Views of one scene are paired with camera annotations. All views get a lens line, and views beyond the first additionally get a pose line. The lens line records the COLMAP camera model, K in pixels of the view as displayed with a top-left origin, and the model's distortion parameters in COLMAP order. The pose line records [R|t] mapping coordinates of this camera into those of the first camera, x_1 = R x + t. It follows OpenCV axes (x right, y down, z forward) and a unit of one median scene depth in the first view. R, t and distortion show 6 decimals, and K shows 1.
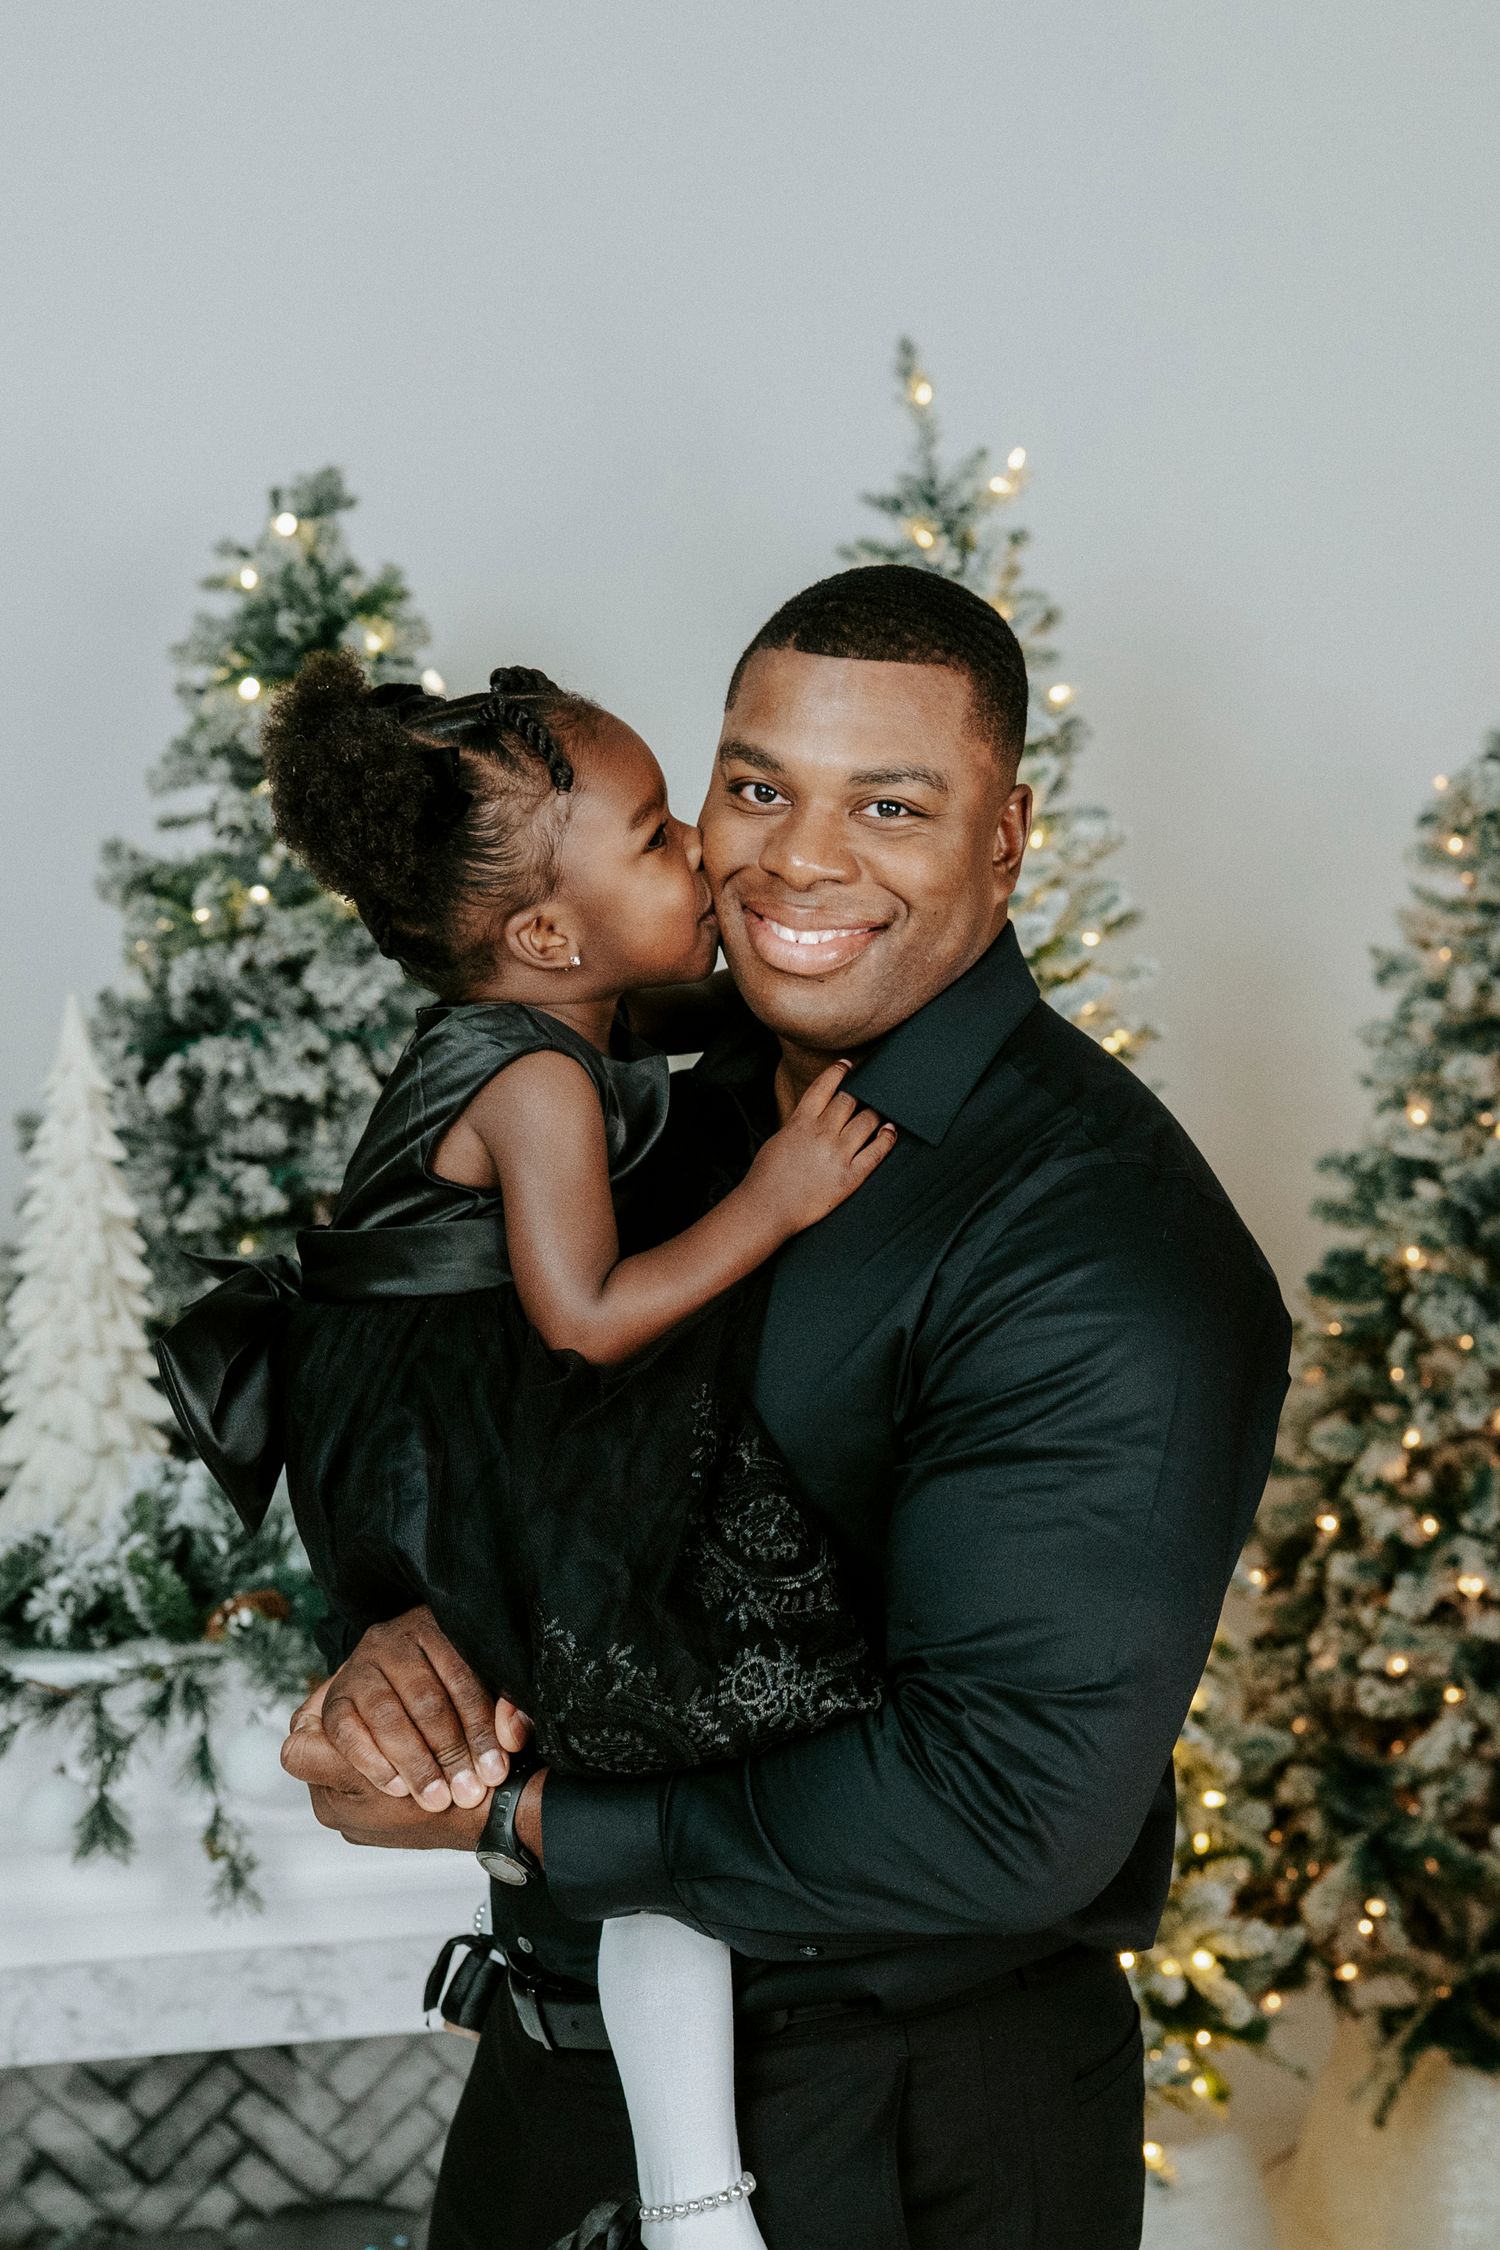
lens RADIAL K [[3650.8, 0, 858.1], [0, 3650.8, 1024.4], [0, 0, 1]] dist [-0.016031, 0.000000]
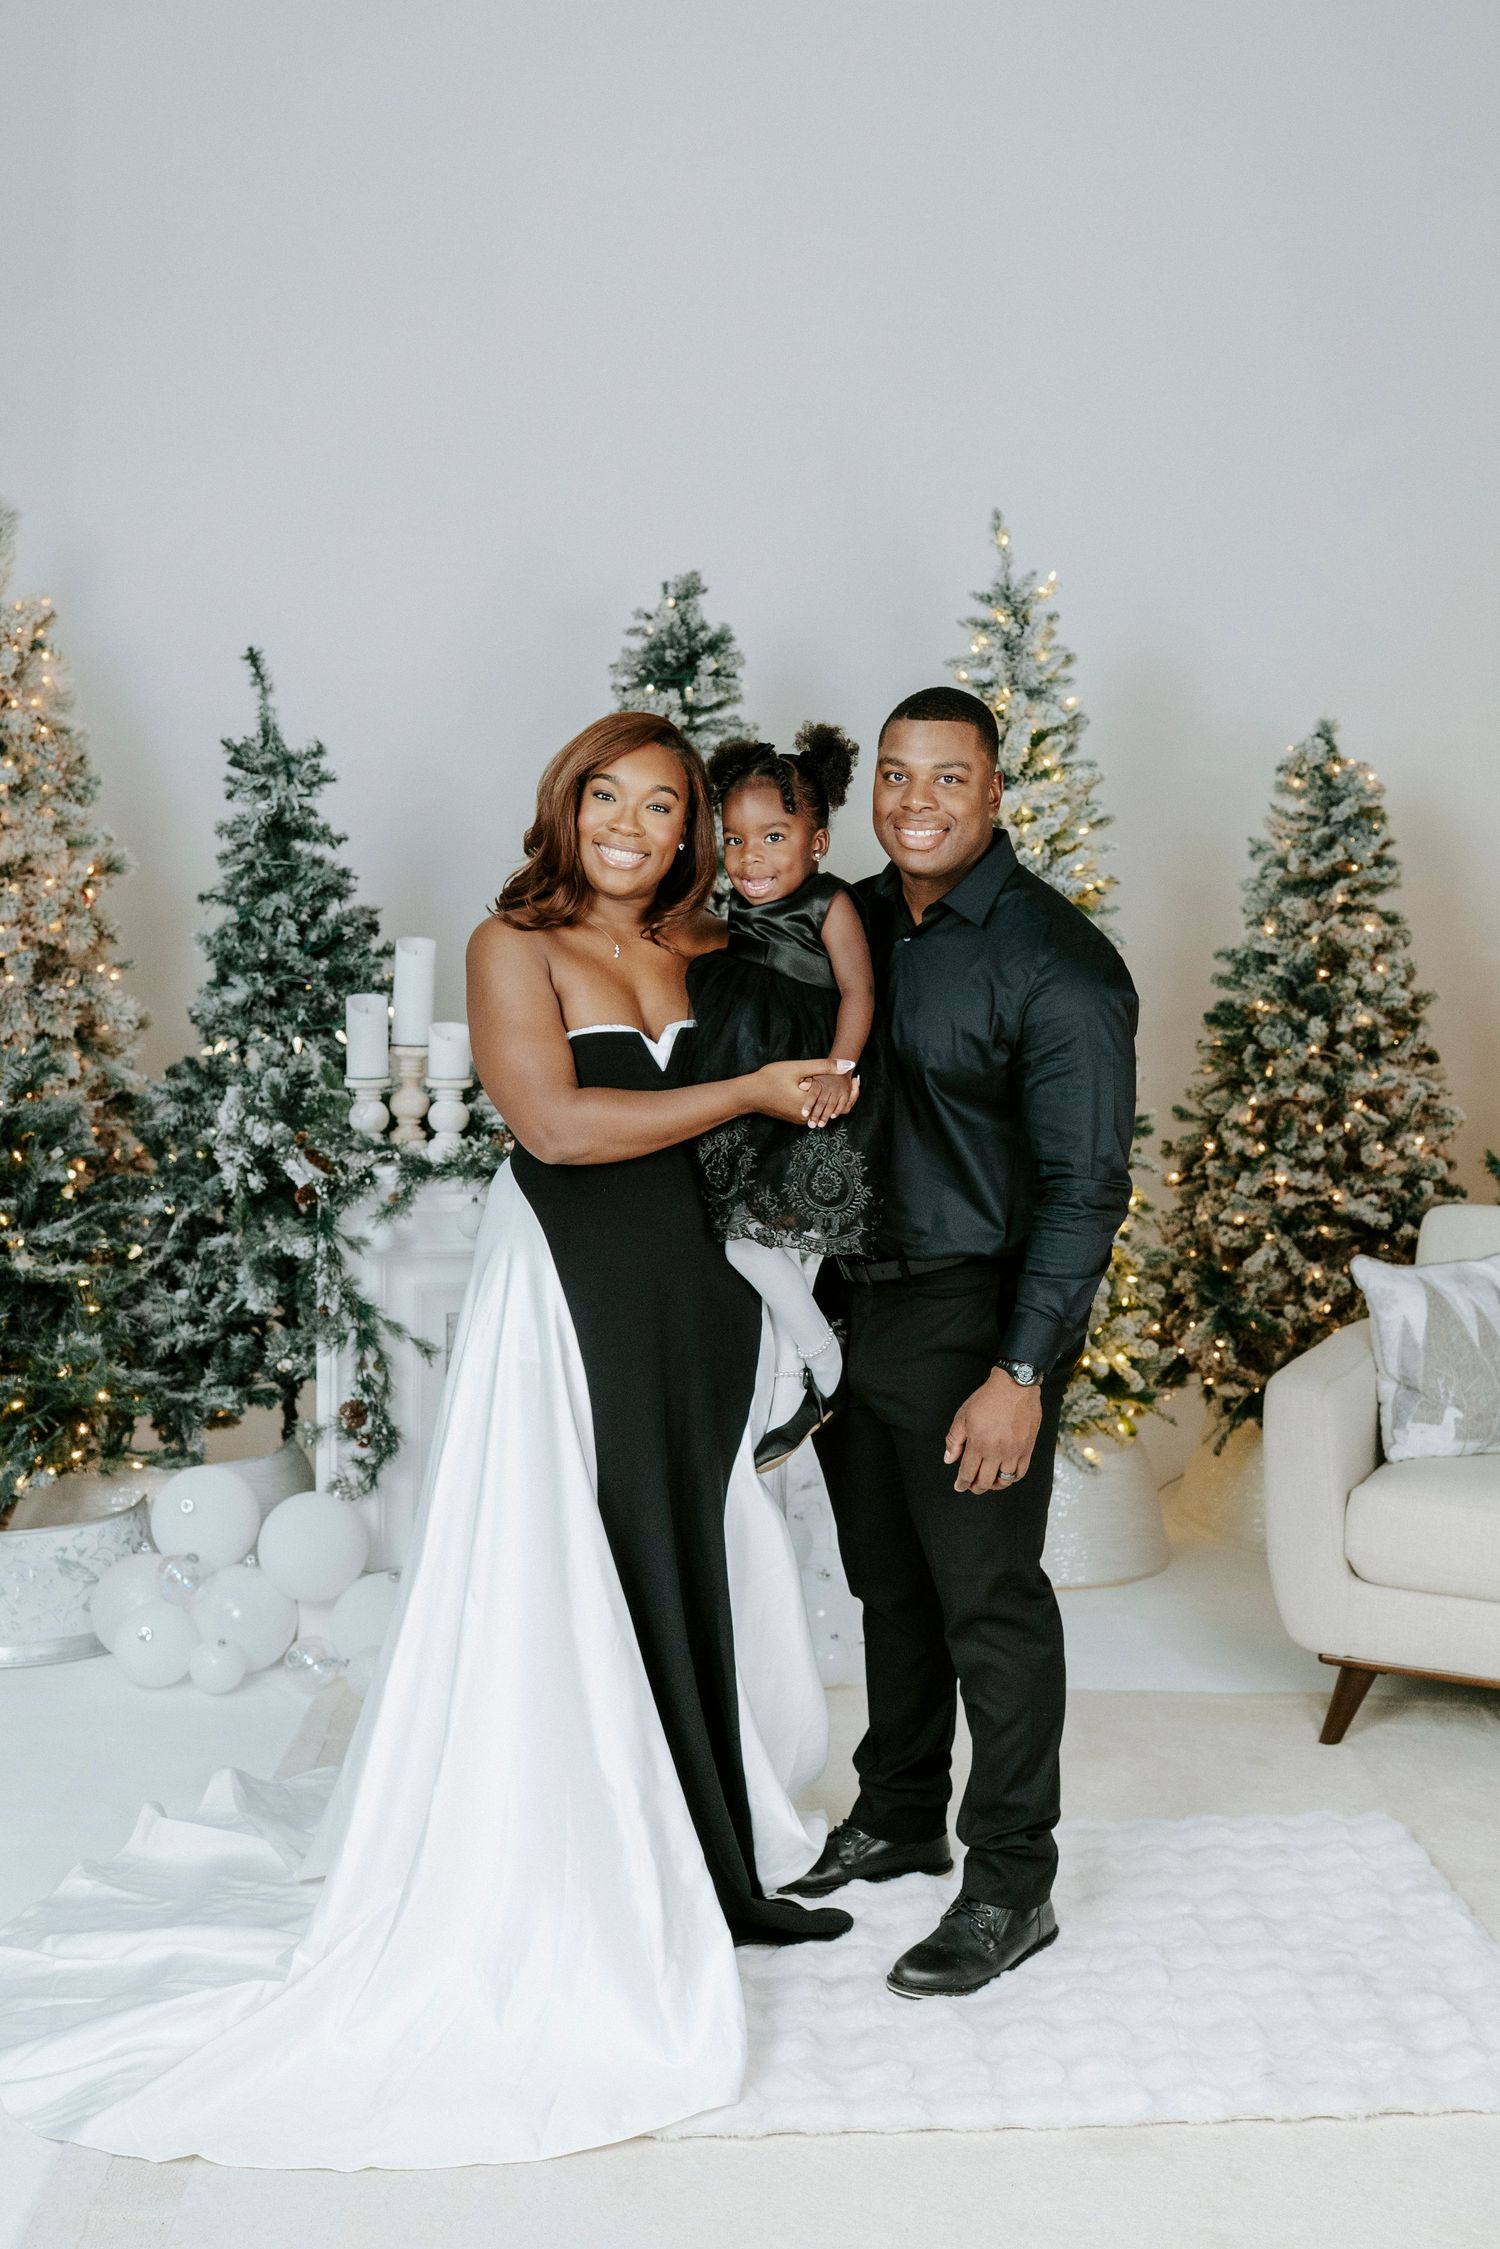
lens RADIAL K [[2449.1, 0, 813.2], [0, 2449.1, 1064.6], [0, 0, 1]] dist [-0.014061, 0.000000]
pose [[0.995391, 0.033233, -0.089955, 0.039667], [-0.025891, 0.996330, 0.081588, -0.002214], [0.092336, -0.078883, 0.992598, -0.275720]]
